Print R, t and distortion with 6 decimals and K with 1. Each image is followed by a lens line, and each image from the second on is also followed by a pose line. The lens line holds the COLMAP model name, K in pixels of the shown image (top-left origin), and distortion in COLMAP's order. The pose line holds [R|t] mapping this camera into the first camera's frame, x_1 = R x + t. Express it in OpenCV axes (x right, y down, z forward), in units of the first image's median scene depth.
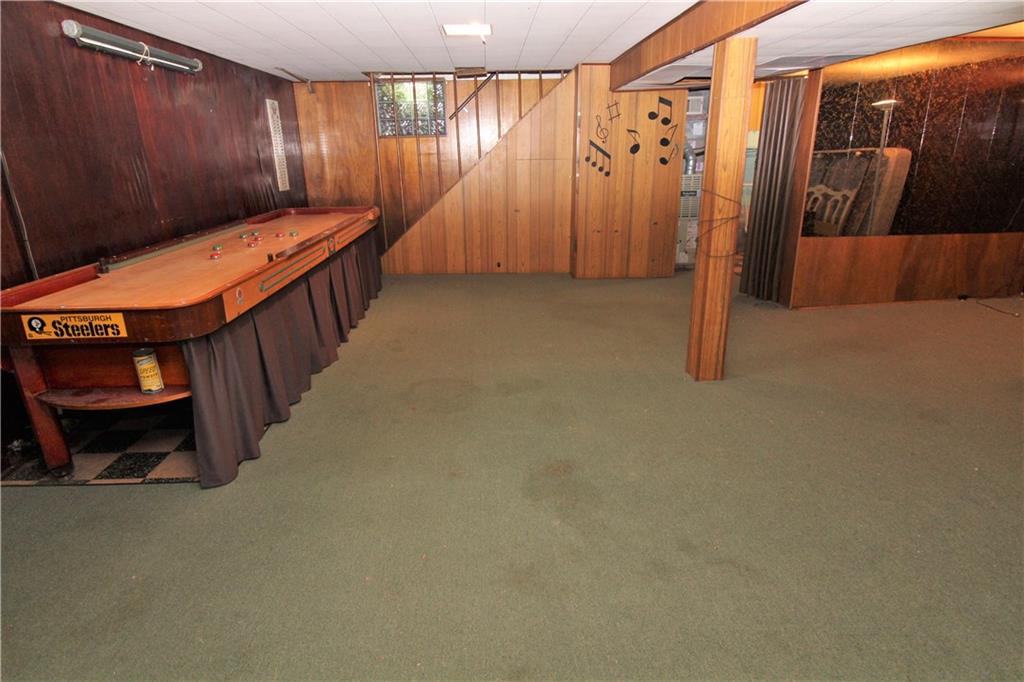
lens RADIAL K [[553.8, 0, 513.6], [0, 553.8, 325.3], [0, 0, 1]] dist [-0.000886, -0.001550]
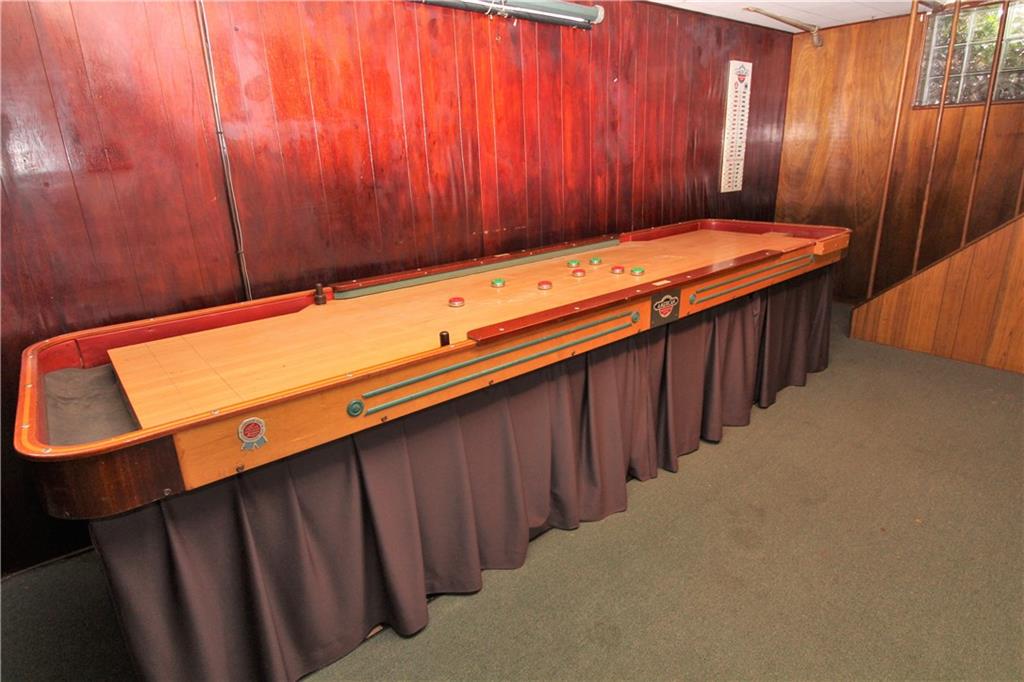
lens RADIAL K [[553.8, 0, 513.6], [0, 553.8, 325.3], [0, 0, 1]] dist [-0.000886, -0.001550]
pose [[0.610010, 0.234809, -0.756804, -0.007516], [-0.220088, 0.967714, 0.122848, -0.146638], [0.761215, 0.091625, 0.641994, 0.493802]]
